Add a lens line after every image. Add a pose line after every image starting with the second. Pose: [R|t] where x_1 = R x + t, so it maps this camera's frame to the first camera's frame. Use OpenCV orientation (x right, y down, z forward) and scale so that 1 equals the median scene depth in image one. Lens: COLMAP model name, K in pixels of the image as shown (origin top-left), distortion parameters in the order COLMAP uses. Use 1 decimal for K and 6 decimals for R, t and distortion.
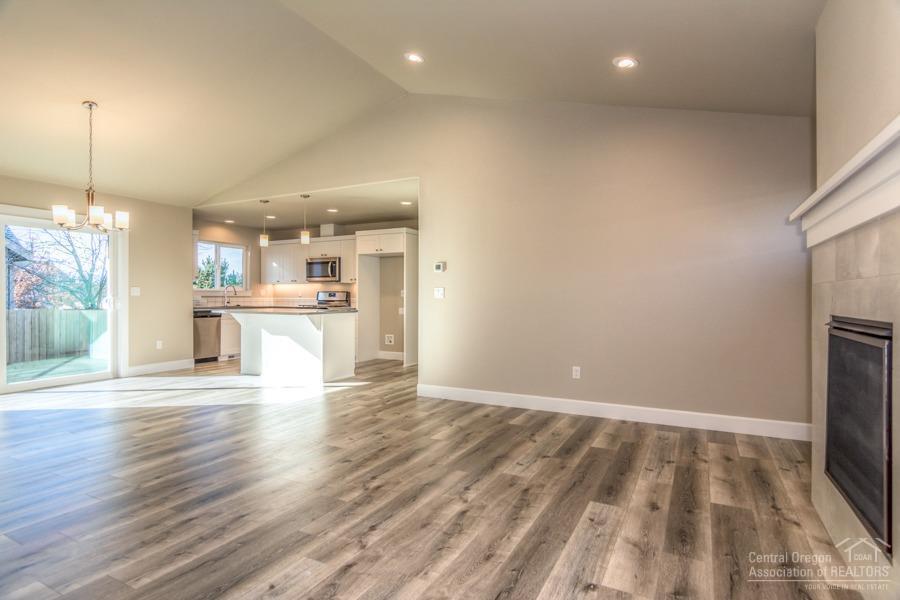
lens RADIAL K [[474.6, 0, 452.2], [0, 474.6, 298.4], [0, 0, 1]] dist [-0.001980, 0.000446]
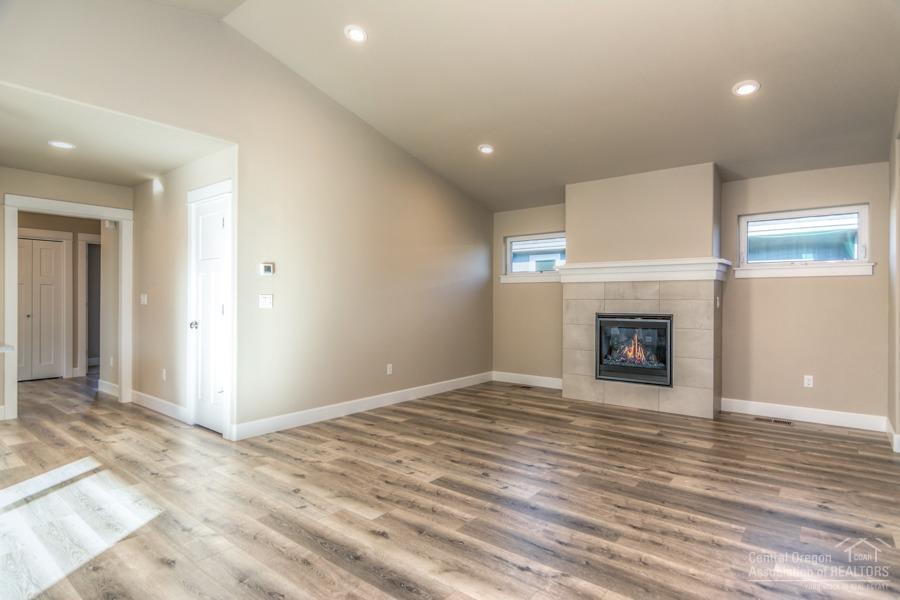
lens RADIAL K [[474.6, 0, 452.2], [0, 474.6, 298.4], [0, 0, 1]] dist [-0.001980, 0.000446]
pose [[0.190376, 0.000143, 0.981711, -0.753411], [0.000505, 1.000000, -0.000244, -0.016312], [-0.981711, 0.000542, 0.190376, 0.545214]]
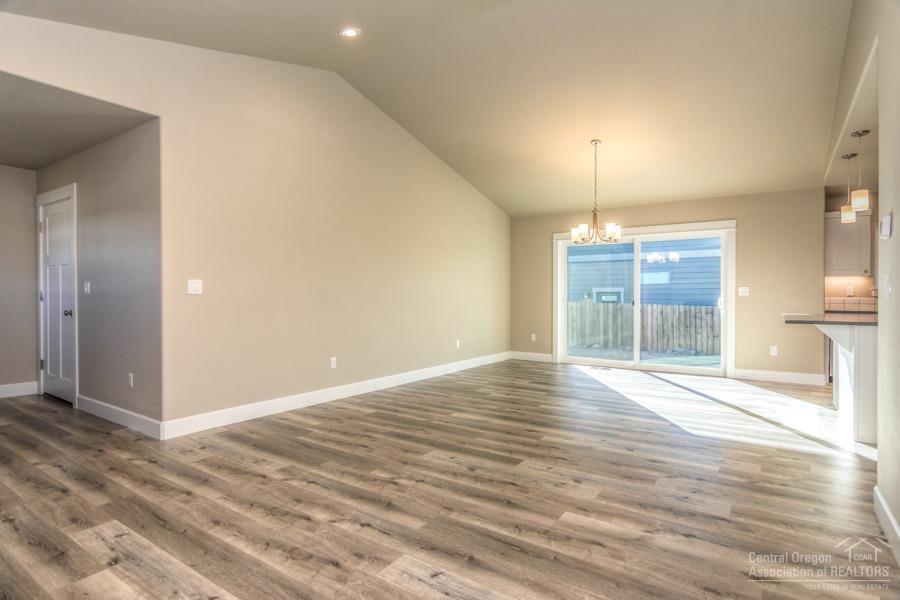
lens RADIAL K [[474.6, 0, 452.2], [0, 474.6, 298.4], [0, 0, 1]] dist [-0.001980, 0.000446]
pose [[-0.120405, 0.002861, -0.992721, 0.446486], [-0.006223, 0.999974, 0.003637, -0.000070], [0.992705, 0.006616, -0.120384, 0.665705]]
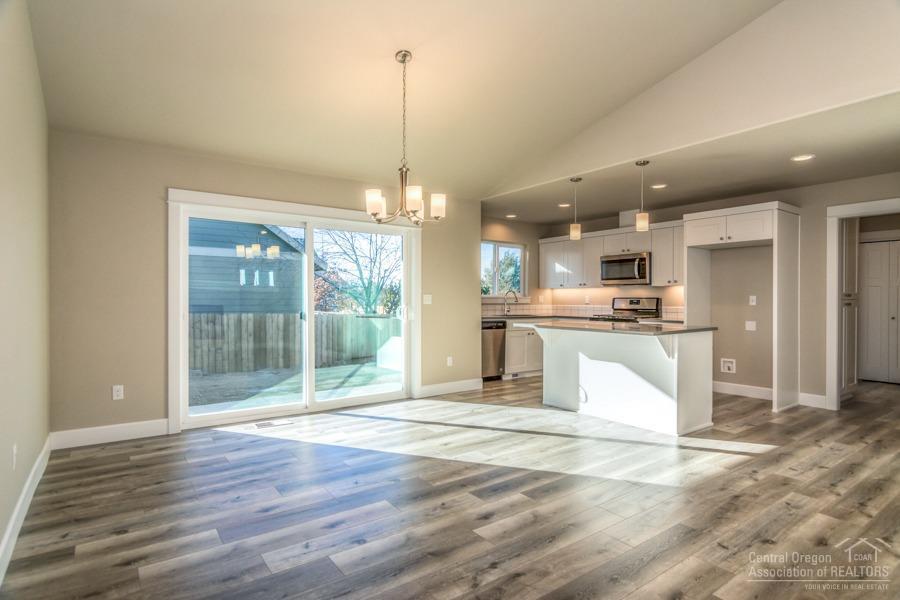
lens RADIAL K [[474.6, 0, 452.2], [0, 474.6, 298.4], [0, 0, 1]] dist [-0.001980, 0.000446]
pose [[0.897949, -0.002010, -0.440095, -0.307503], [-0.000857, 0.999980, -0.006316, -0.013844], [0.440099, 0.006049, 0.897929, 0.302520]]
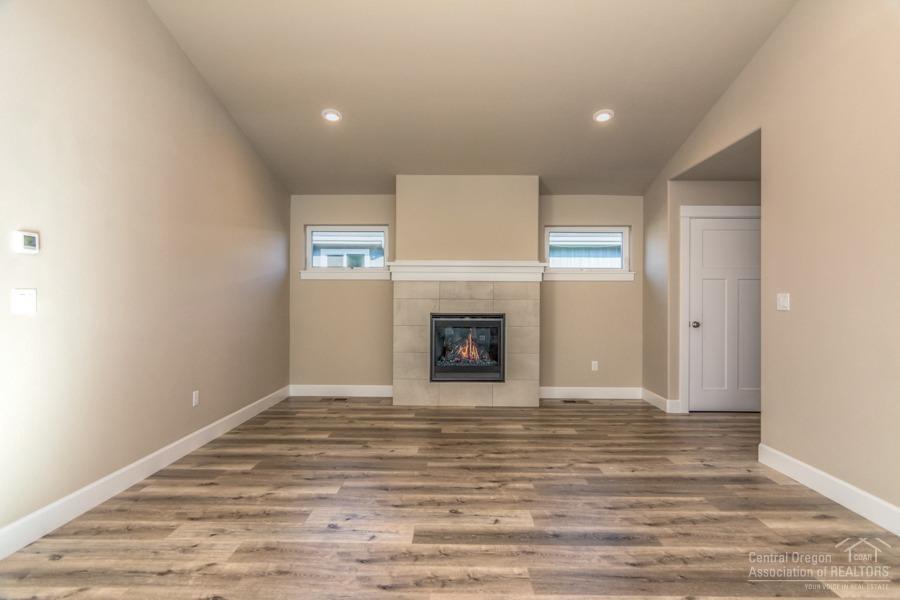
lens RADIAL K [[479.9, 0, 452.5], [0, 479.9, 300.0], [0, 0, 1]] dist [-0.001708, 0.000654]
pose [[-0.452086, -0.004118, 0.891965, -0.594017], [-0.003137, 0.999990, 0.003027, -0.015615], [-0.891969, -0.001430, -0.452095, 0.855338]]
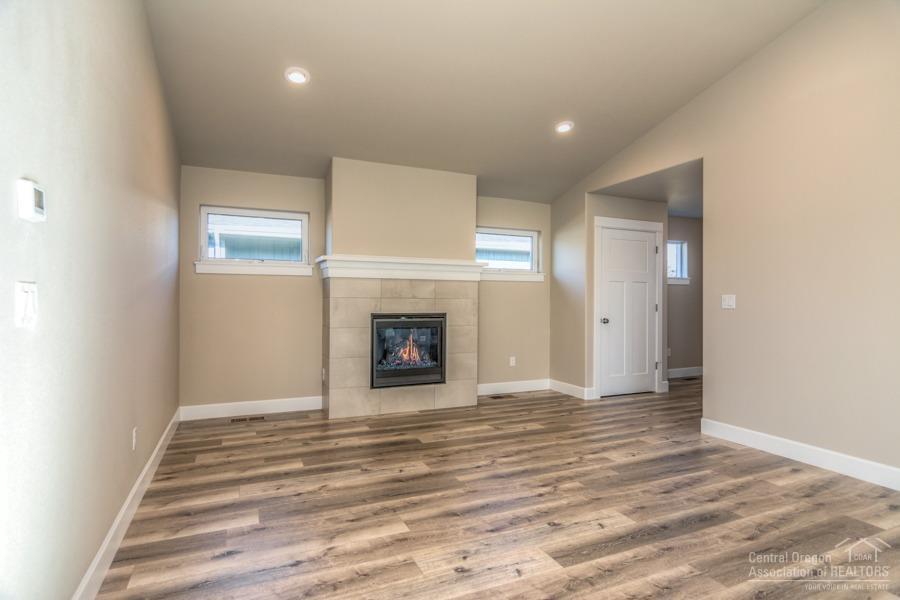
lens RADIAL K [[474.6, 0, 452.2], [0, 474.6, 298.4], [0, 0, 1]] dist [-0.001980, 0.000446]
pose [[-0.786111, -0.006765, 0.618049, -0.352657], [-0.006334, 0.999976, 0.002889, -0.017069], [-0.618053, -0.001644, -0.786135, 1.063069]]
